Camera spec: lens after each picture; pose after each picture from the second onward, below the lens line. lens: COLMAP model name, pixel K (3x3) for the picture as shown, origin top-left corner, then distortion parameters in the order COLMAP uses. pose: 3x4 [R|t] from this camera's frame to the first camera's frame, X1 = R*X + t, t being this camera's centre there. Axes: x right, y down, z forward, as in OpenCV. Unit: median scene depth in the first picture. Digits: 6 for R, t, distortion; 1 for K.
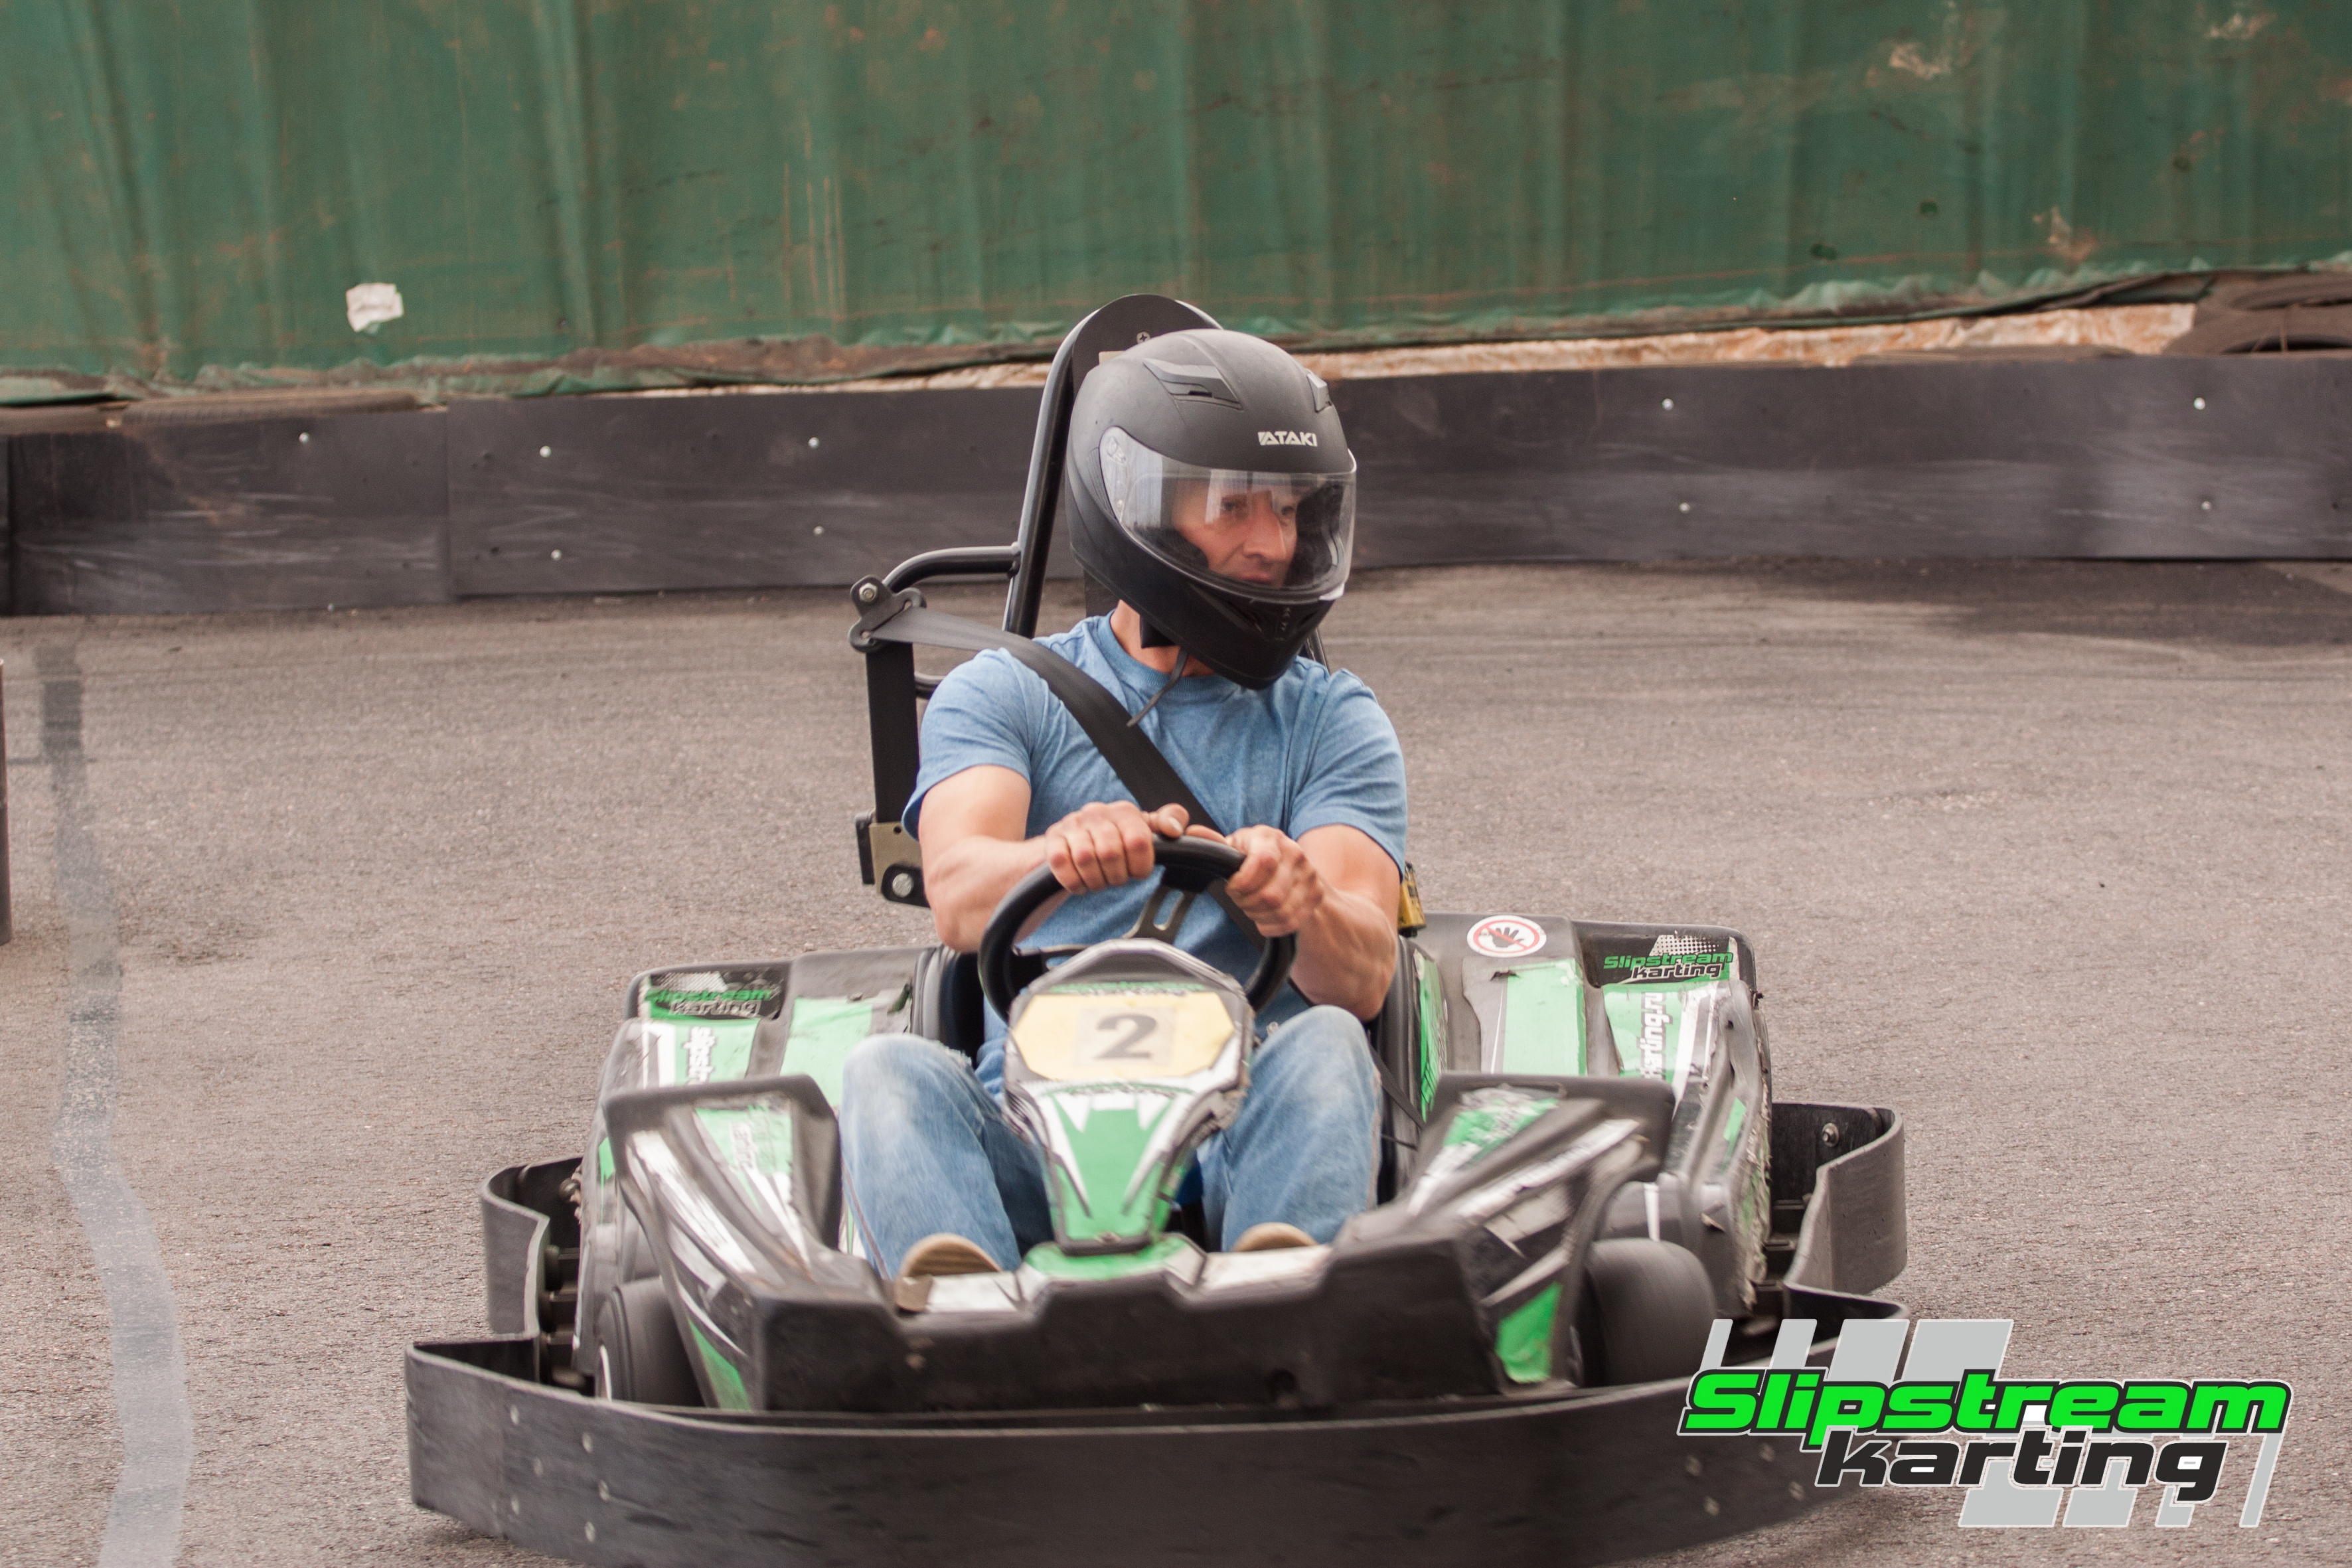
lens RADIAL K [[7992.0, 0, 1176.0], [0, 7992.0, 784.0], [0, 0, 1]] dist [-0.178398, -1.639028]
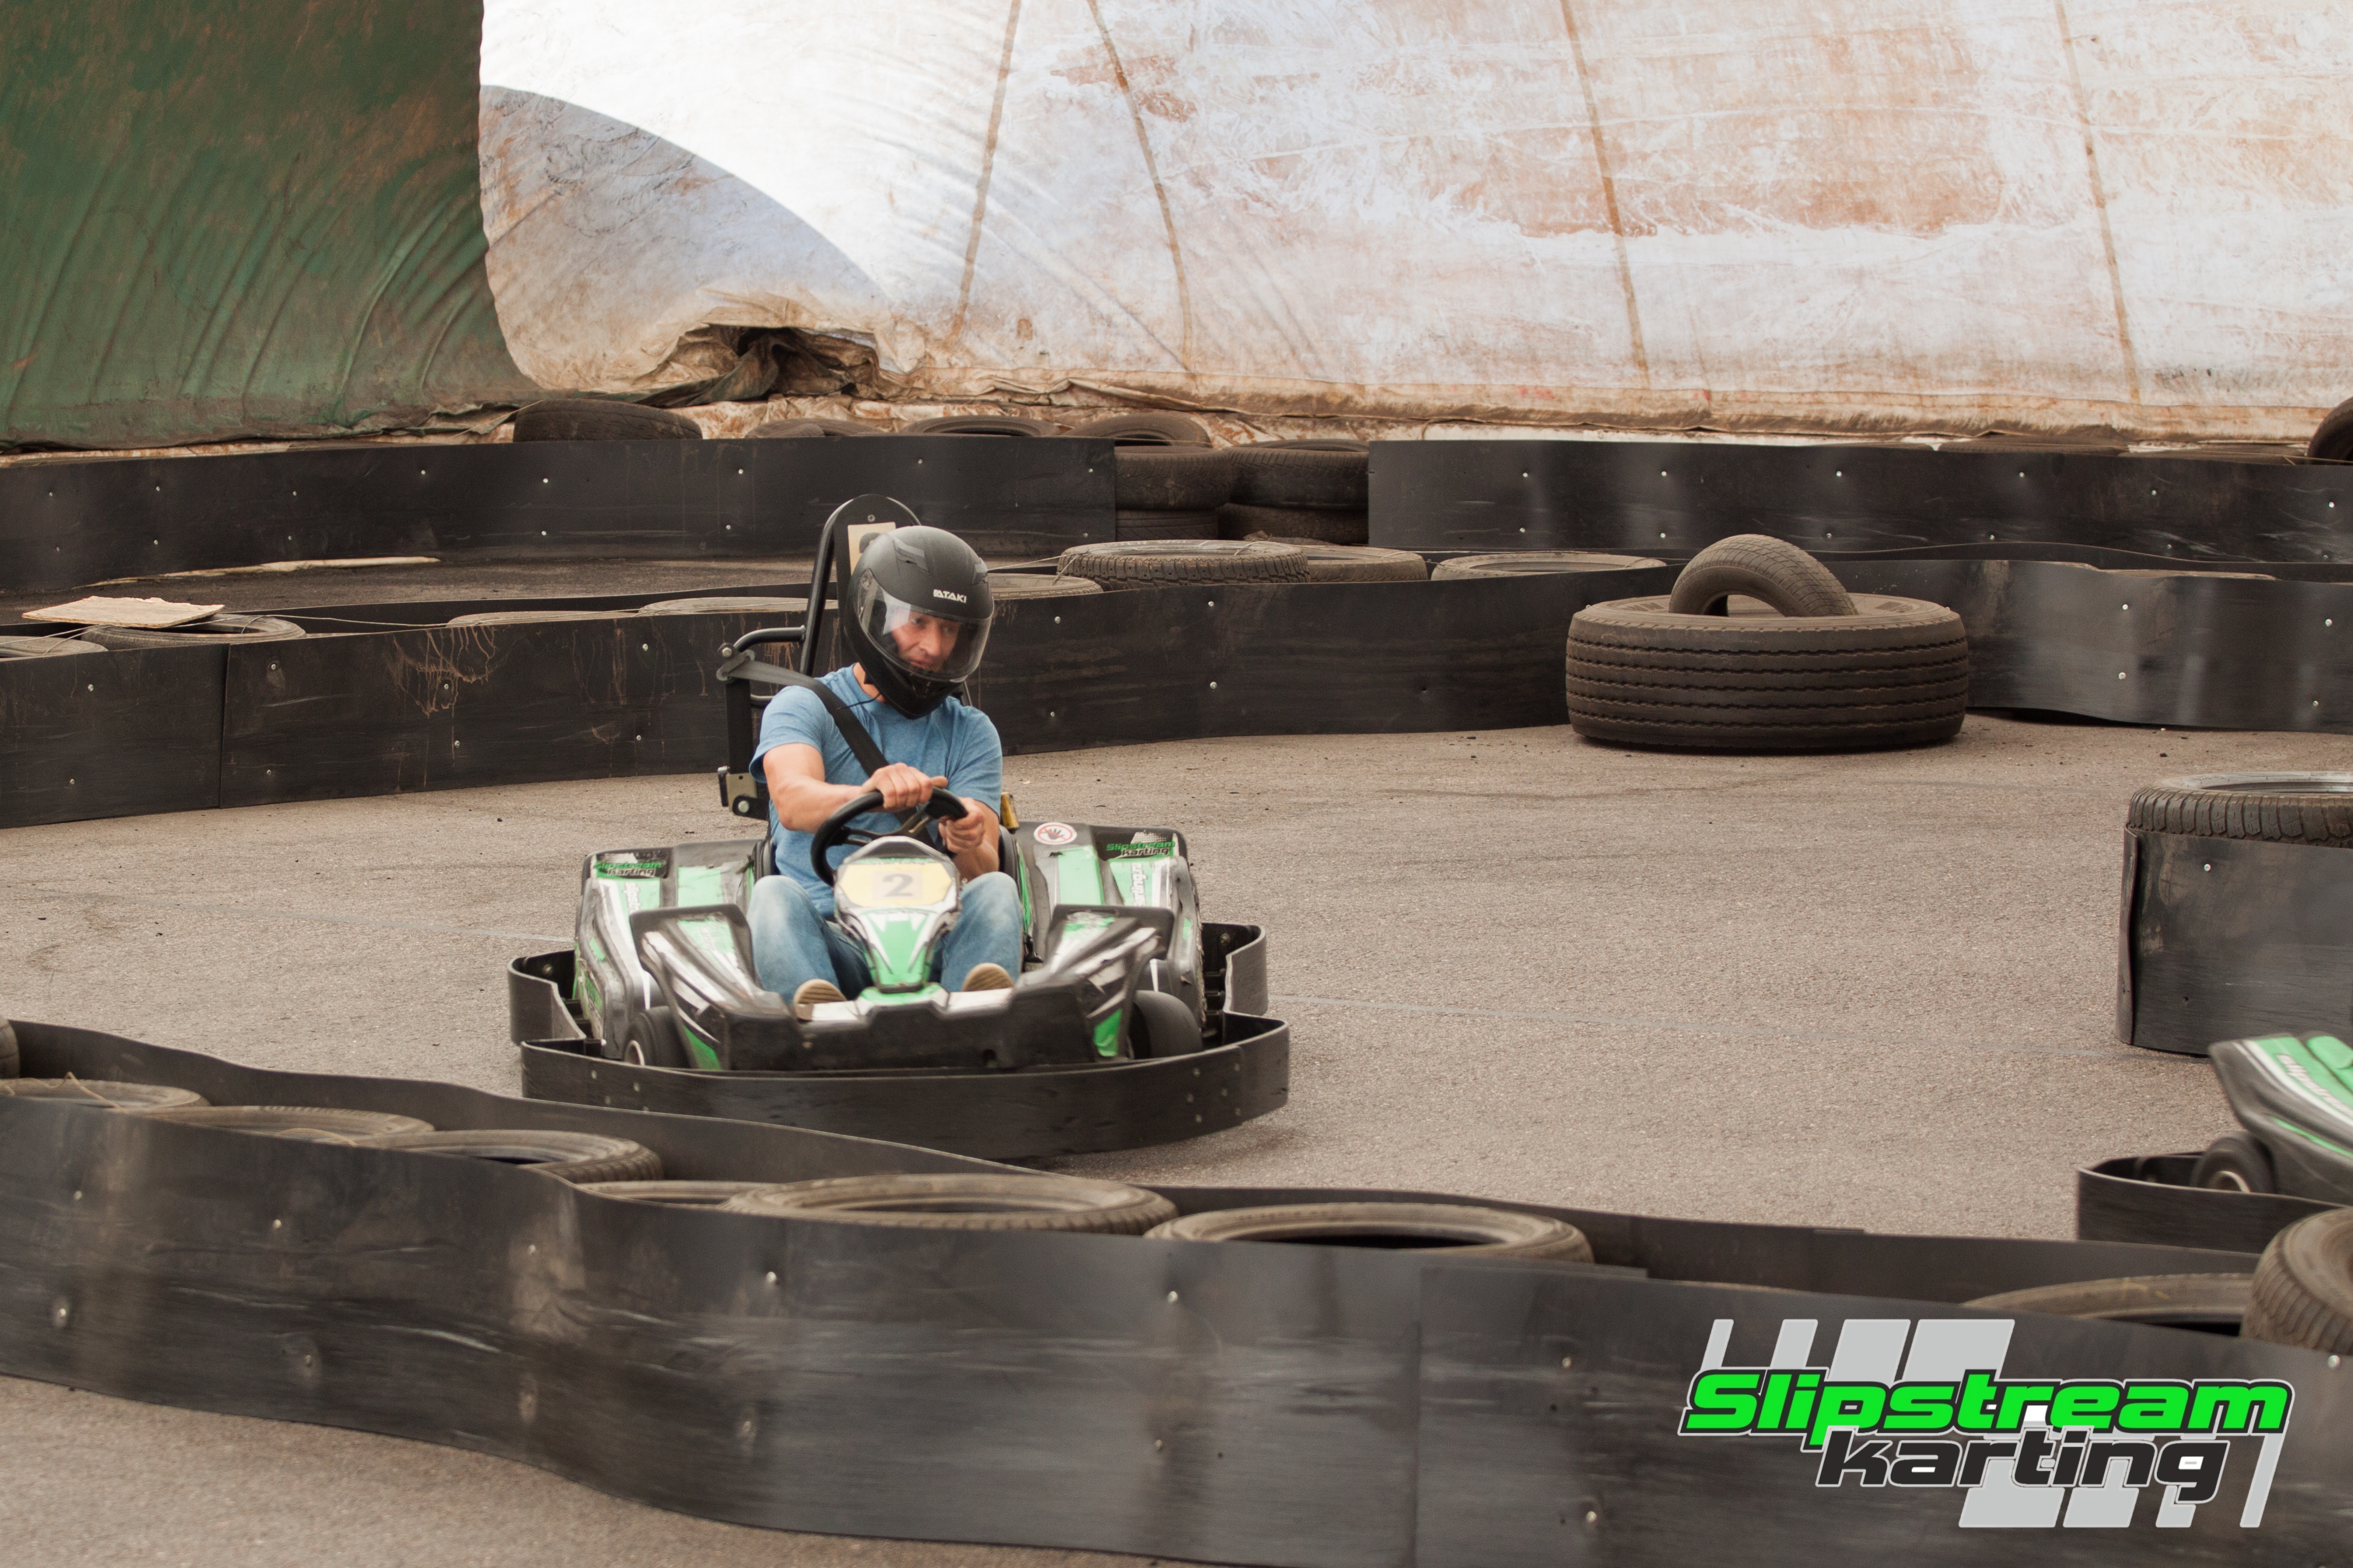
lens RADIAL K [[7674.9, 0, 1176.5], [0, 7674.9, 784.0], [0, 0, 1]] dist [-5.290941, -0.048046]
pose [[0.992347, -0.003572, 0.123431, -0.168682], [0.001971, 0.999912, 0.013093, -0.017568], [-0.123466, -0.012750, 0.992267, -0.864668]]
